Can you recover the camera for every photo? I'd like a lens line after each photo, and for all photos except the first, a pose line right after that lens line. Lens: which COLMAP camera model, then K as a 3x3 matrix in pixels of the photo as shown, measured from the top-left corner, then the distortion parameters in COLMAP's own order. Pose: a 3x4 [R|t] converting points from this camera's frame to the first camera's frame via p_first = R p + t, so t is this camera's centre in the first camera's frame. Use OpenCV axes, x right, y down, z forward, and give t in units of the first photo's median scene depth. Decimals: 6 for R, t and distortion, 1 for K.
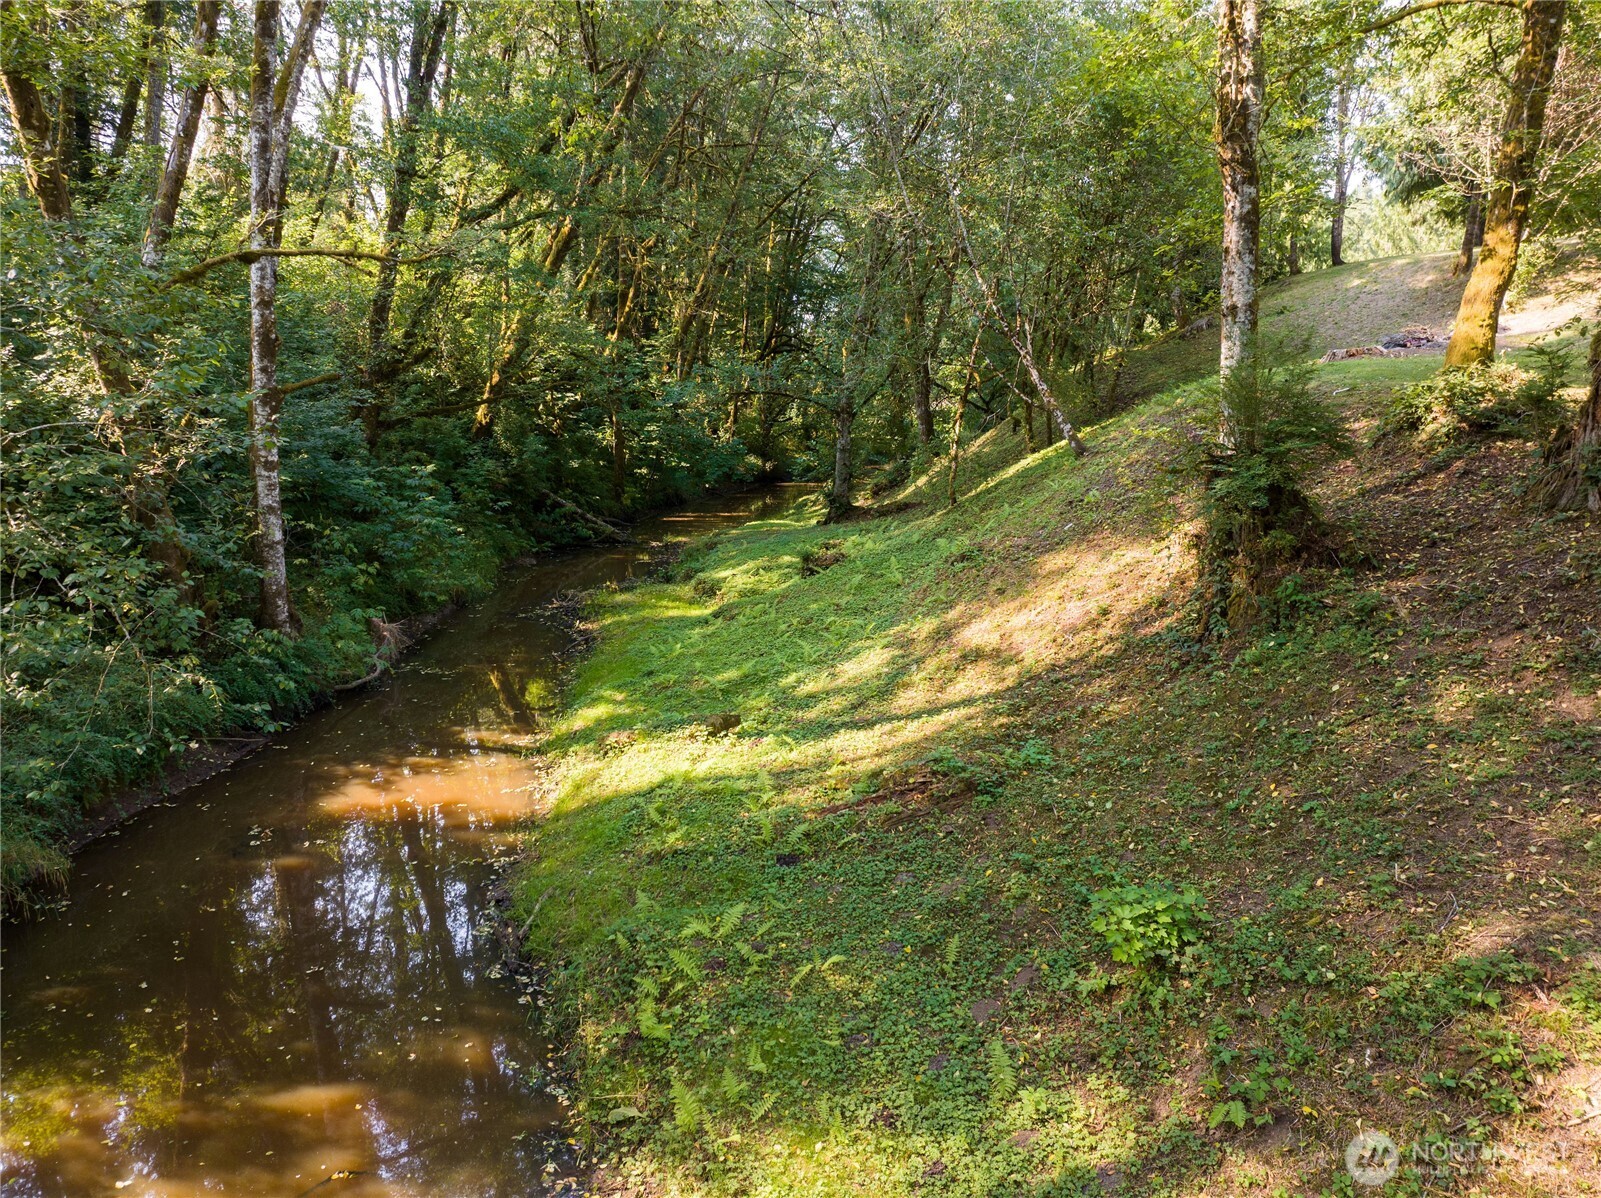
lens RADIAL K [[1115.0, 0, 808.8], [0, 1115.0, 597.9], [0, 0, 1]] dist [-0.037740, 0.000791]
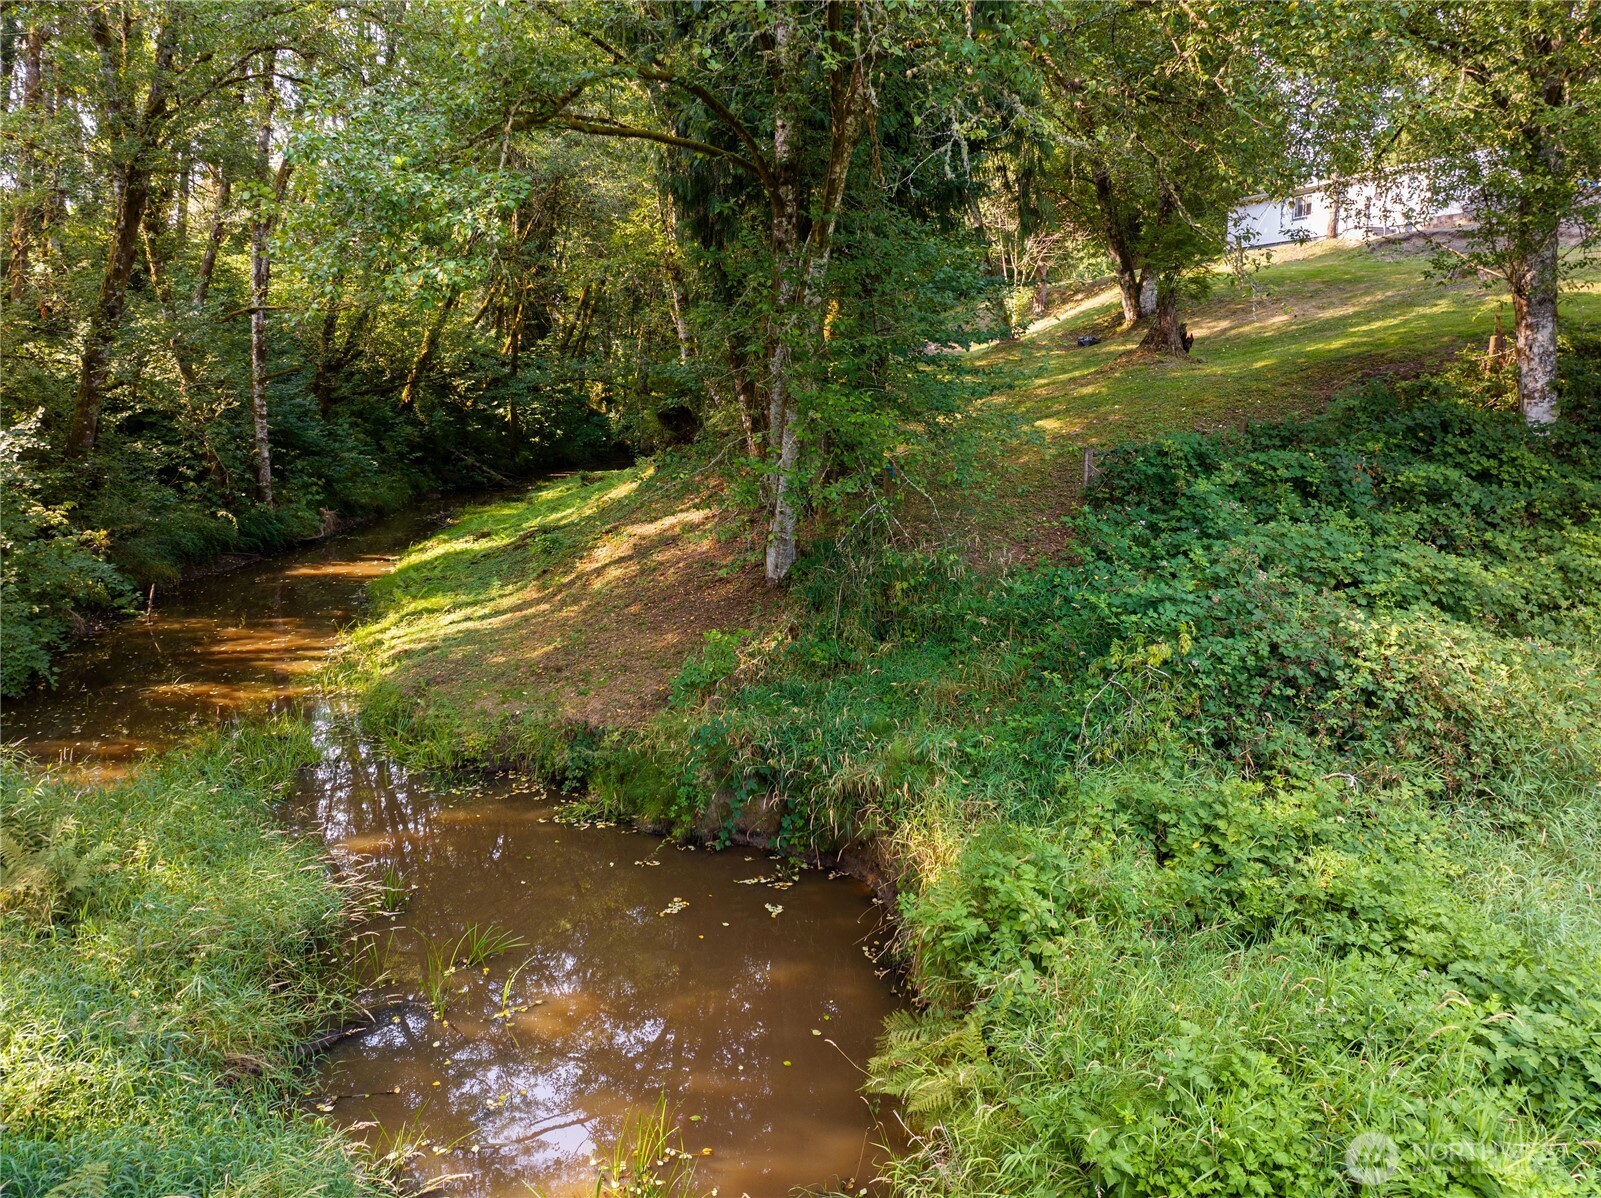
lens RADIAL K [[1115.0, 0, 792.4], [0, 1115.0, 599.6], [0, 0, 1]] dist [-0.037740, 0.000791]
pose [[0.999998, -0.001731, 0.000262, 0.281939], [0.001729, 0.999963, 0.008439, 0.120792], [-0.000277, -0.008439, 0.999964, -0.601057]]
